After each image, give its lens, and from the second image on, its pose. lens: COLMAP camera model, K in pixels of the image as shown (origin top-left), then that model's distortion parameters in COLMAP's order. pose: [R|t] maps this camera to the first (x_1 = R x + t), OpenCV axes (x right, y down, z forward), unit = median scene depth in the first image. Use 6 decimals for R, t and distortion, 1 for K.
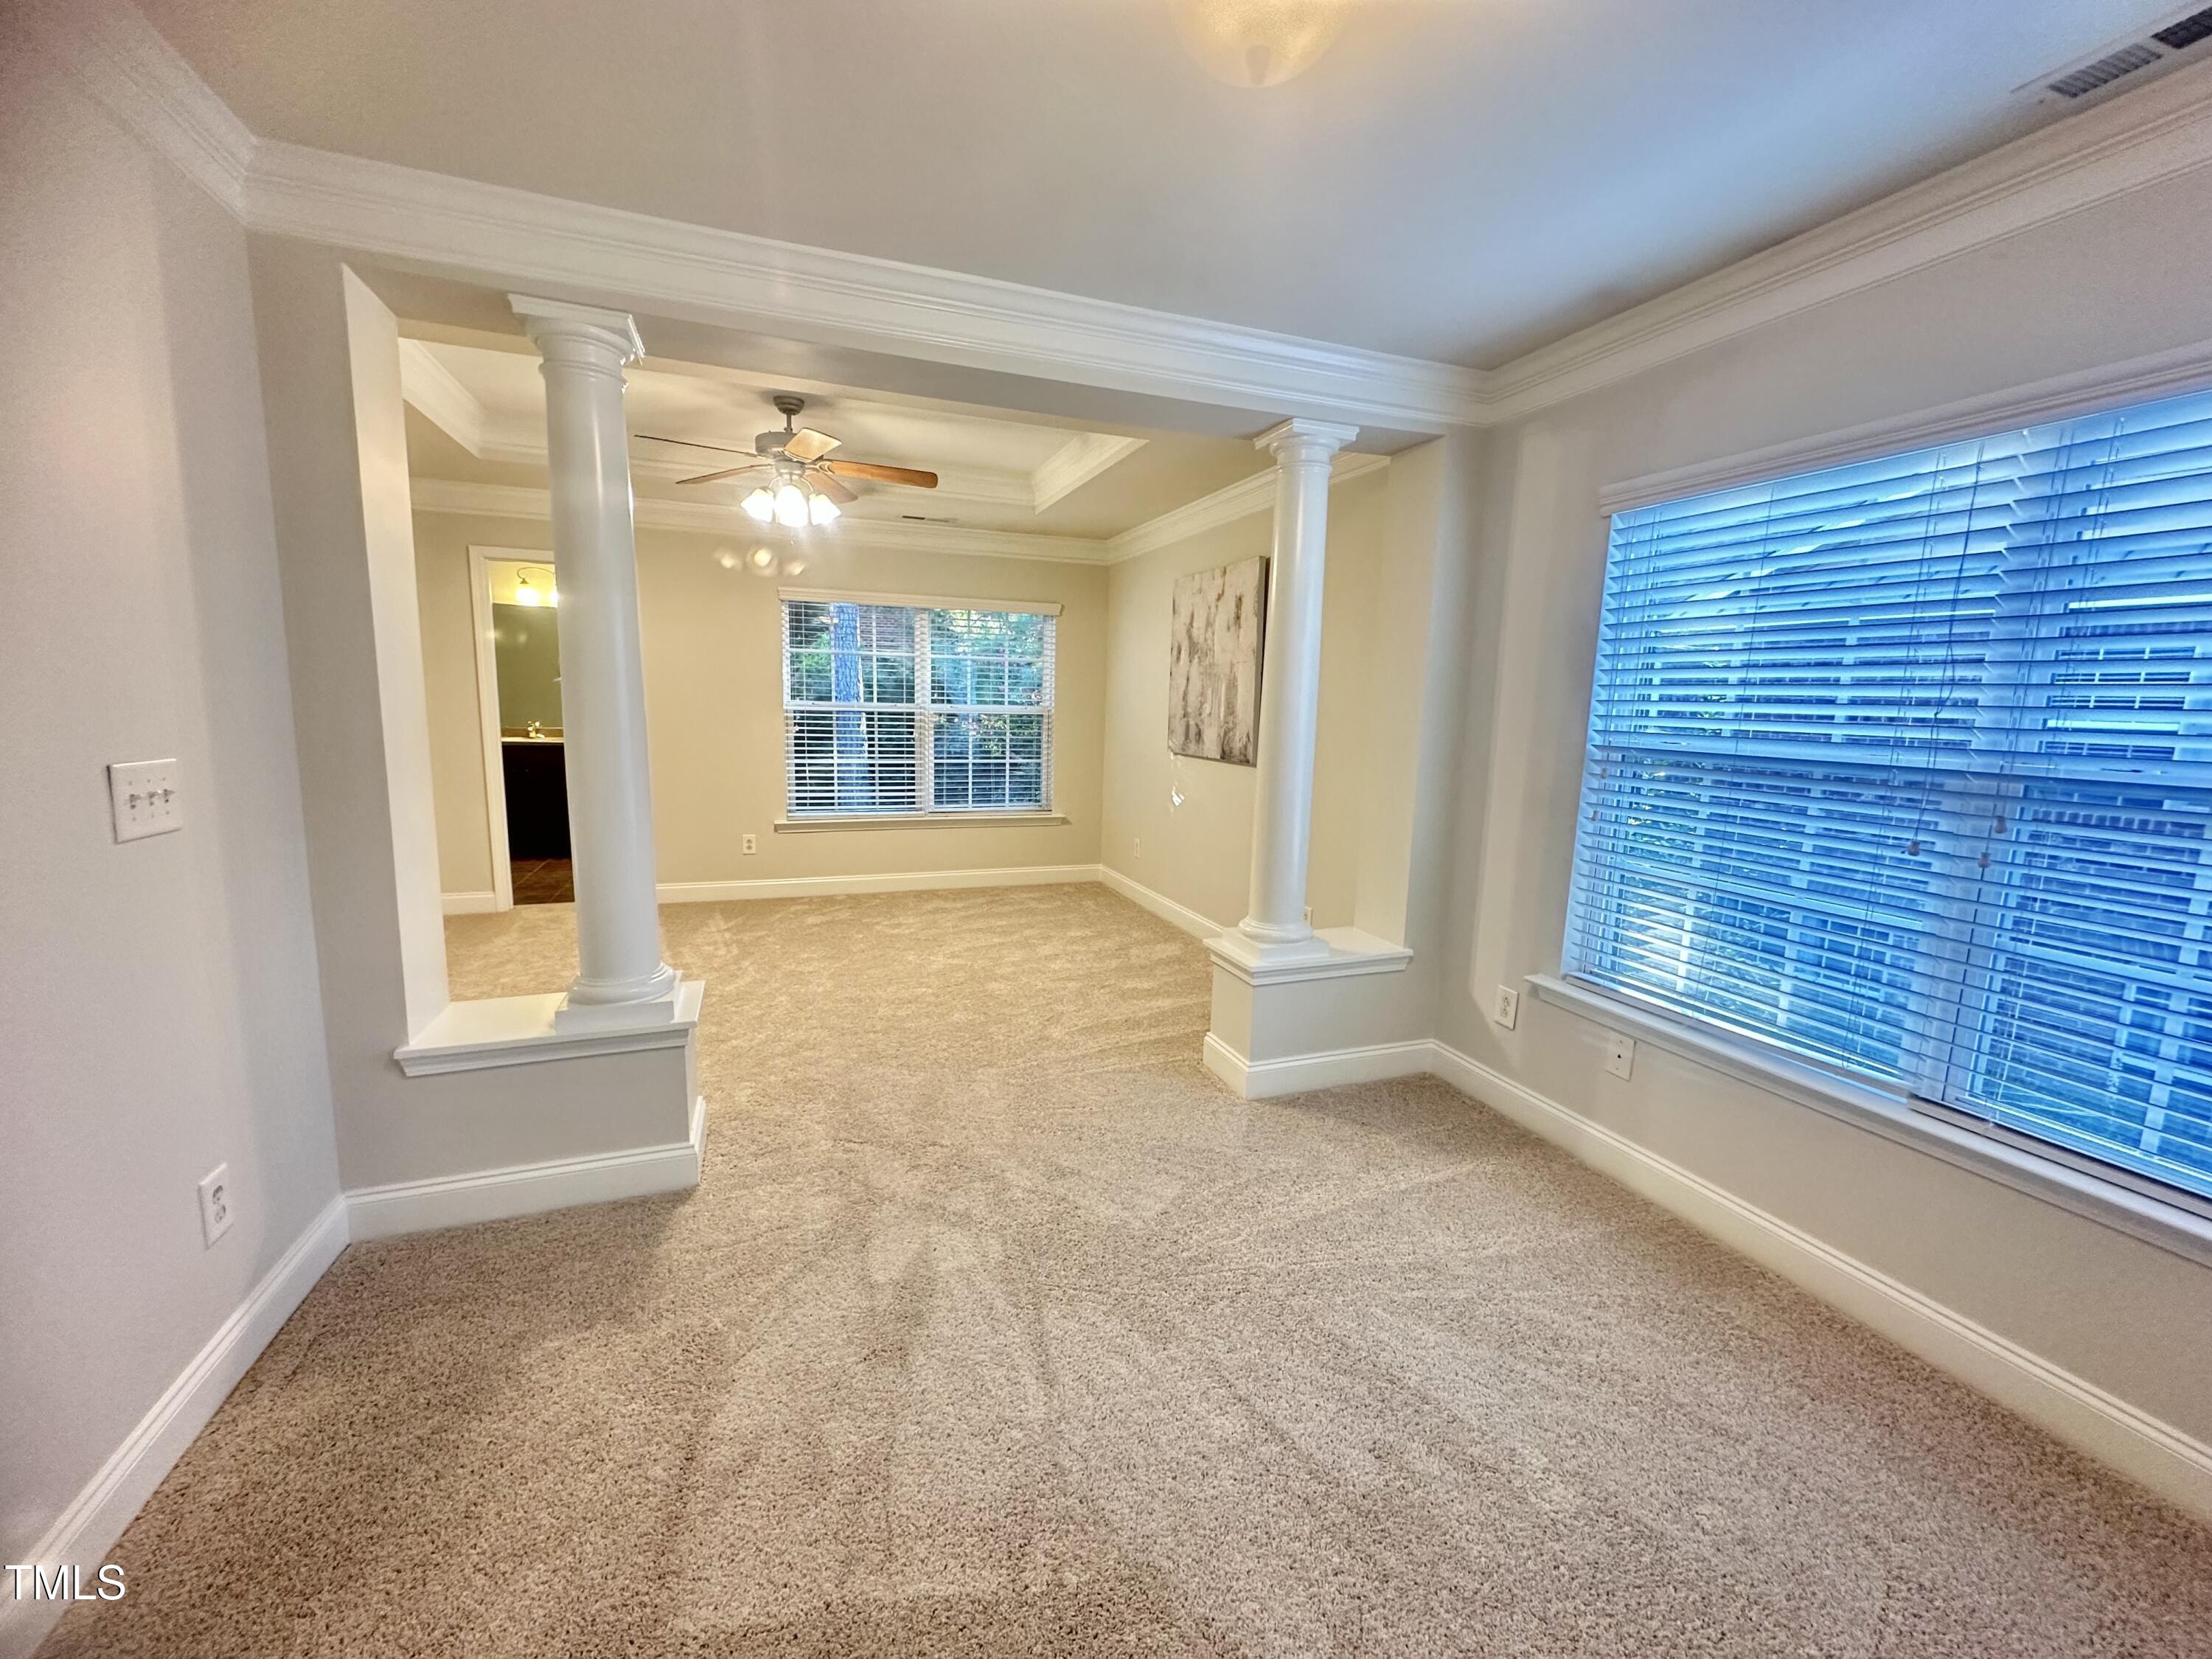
lens RADIAL K [[872.7, 0, 1101.1], [0, 872.7, 819.6], [0, 0, 1]] dist [-0.000853, -0.000078]
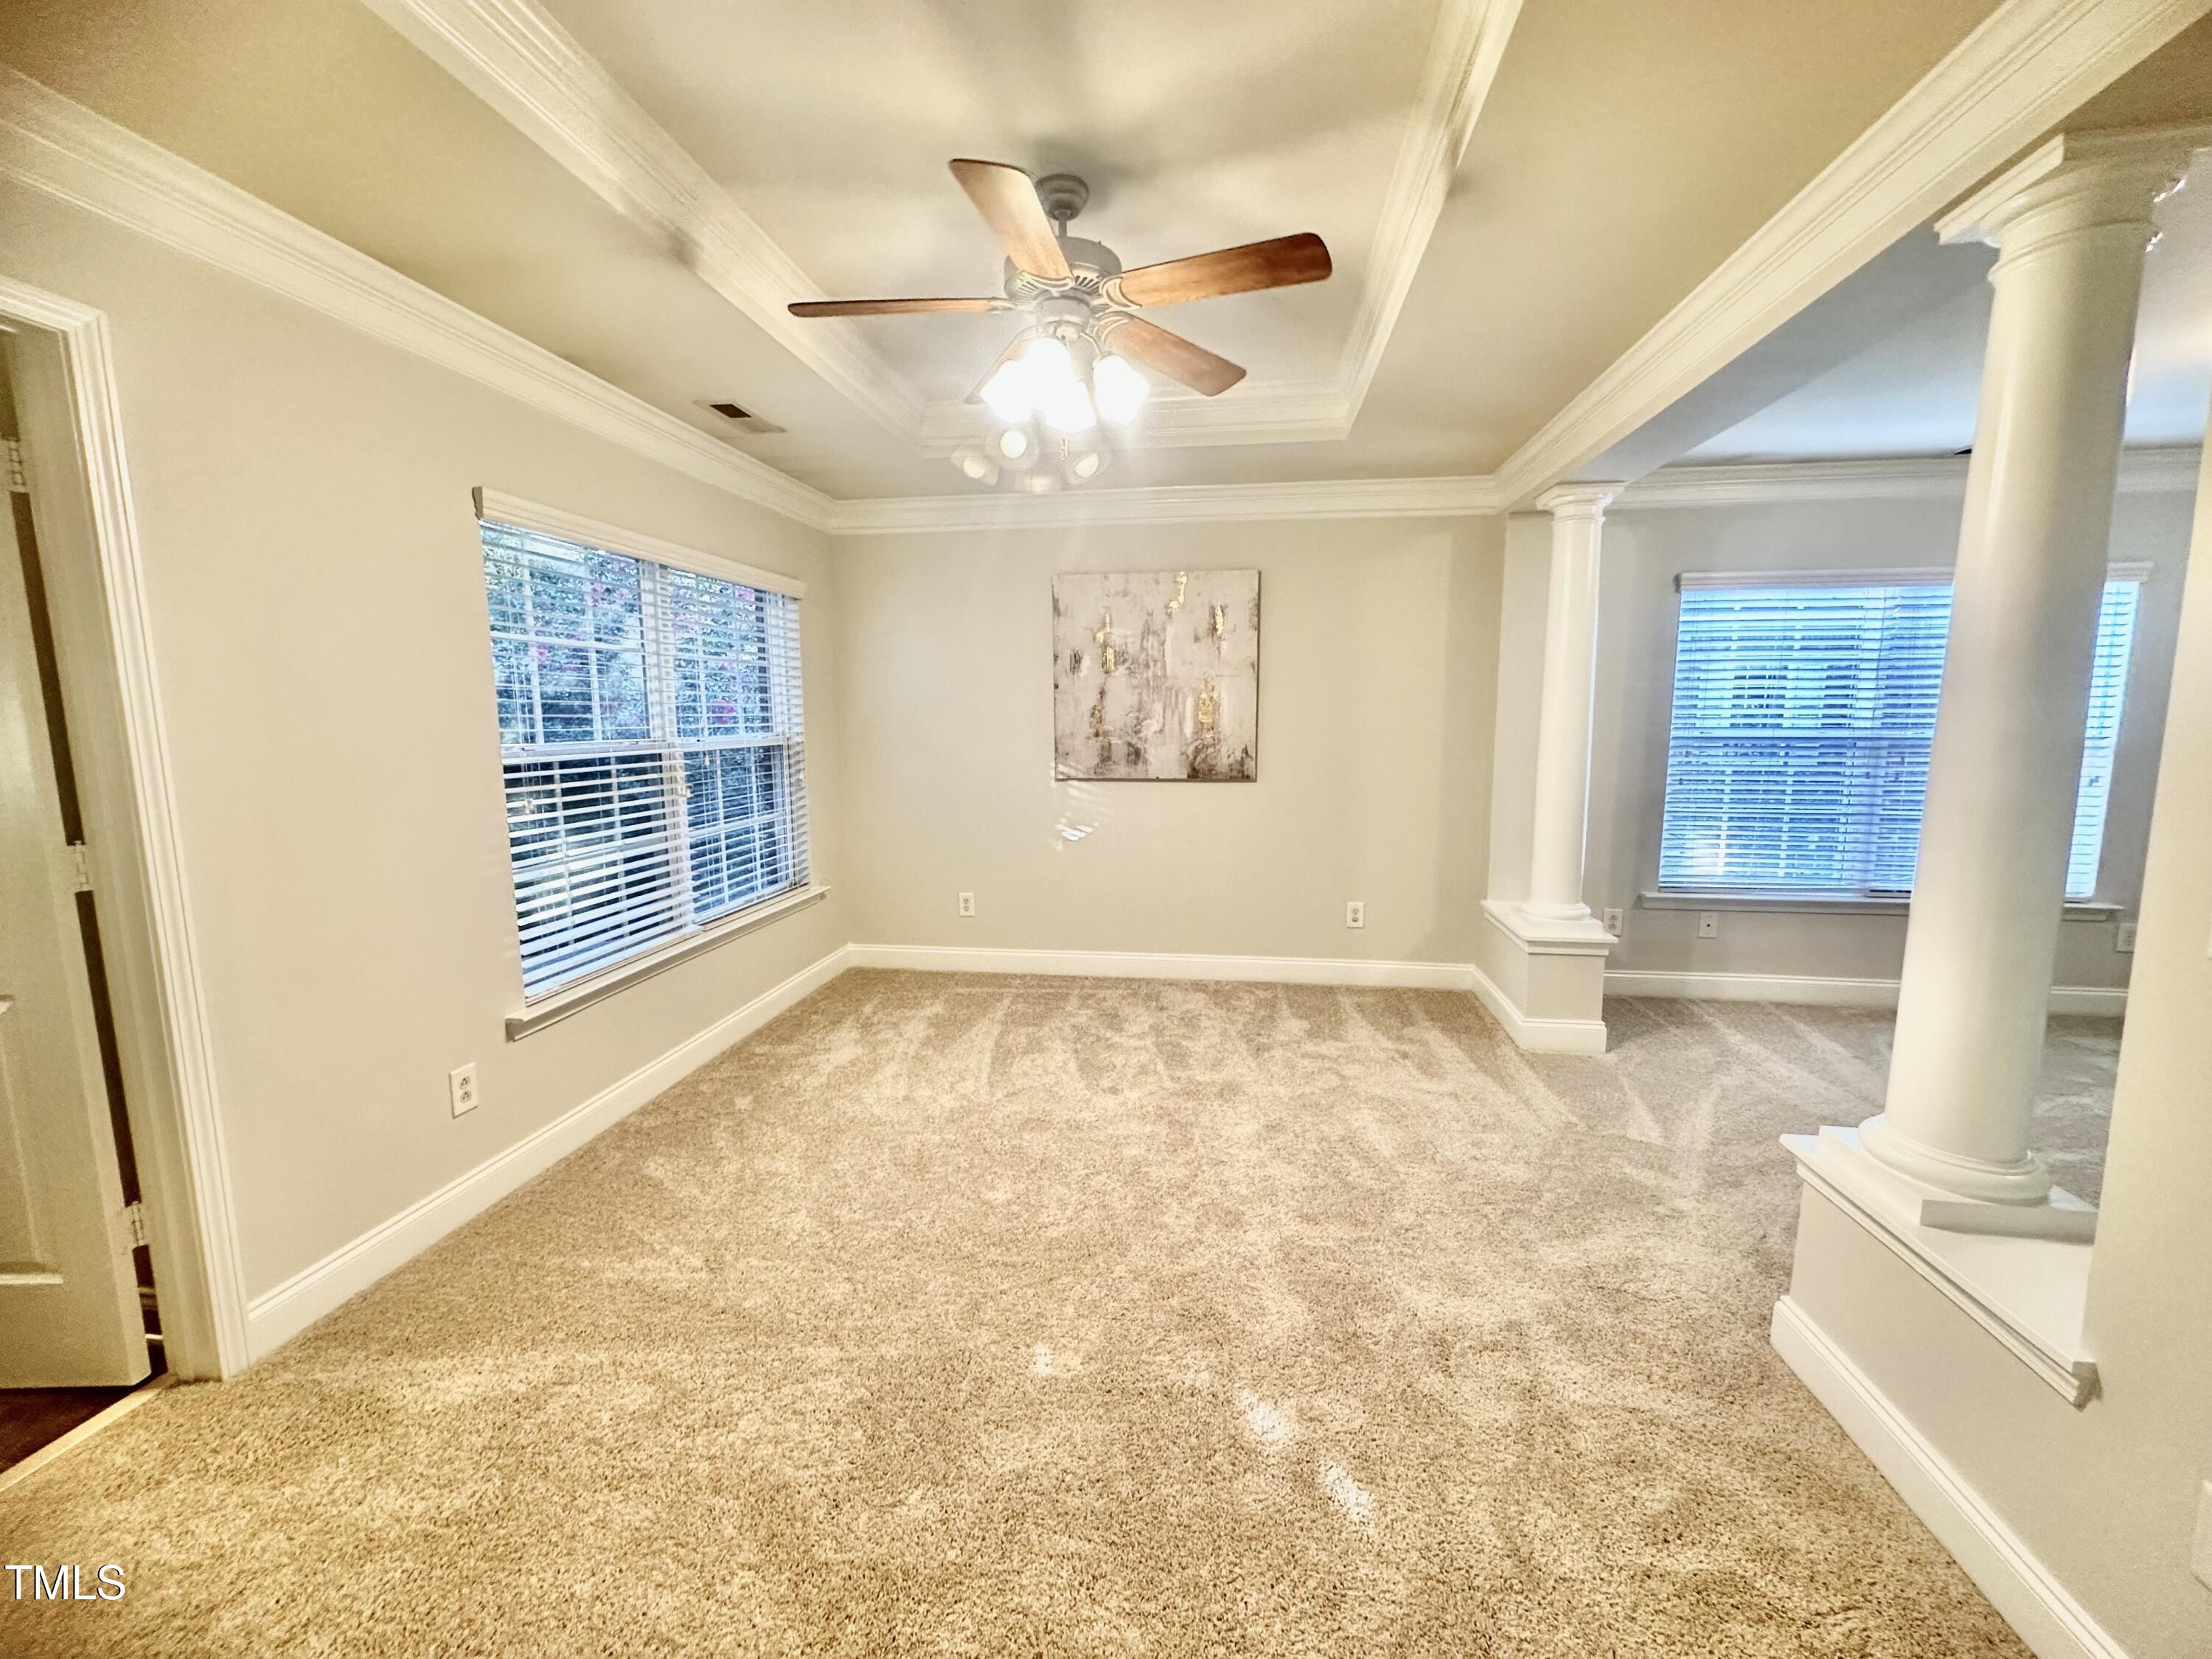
lens RADIAL K [[872.7, 0, 1101.1], [0, 872.7, 819.6], [0, 0, 1]] dist [-0.000853, -0.000078]
pose [[0.489625, -0.130661, 0.862088, -0.747373], [0.136790, 0.987976, 0.072051, -0.109800], [-0.861136, 0.082647, 0.501611, 0.638012]]
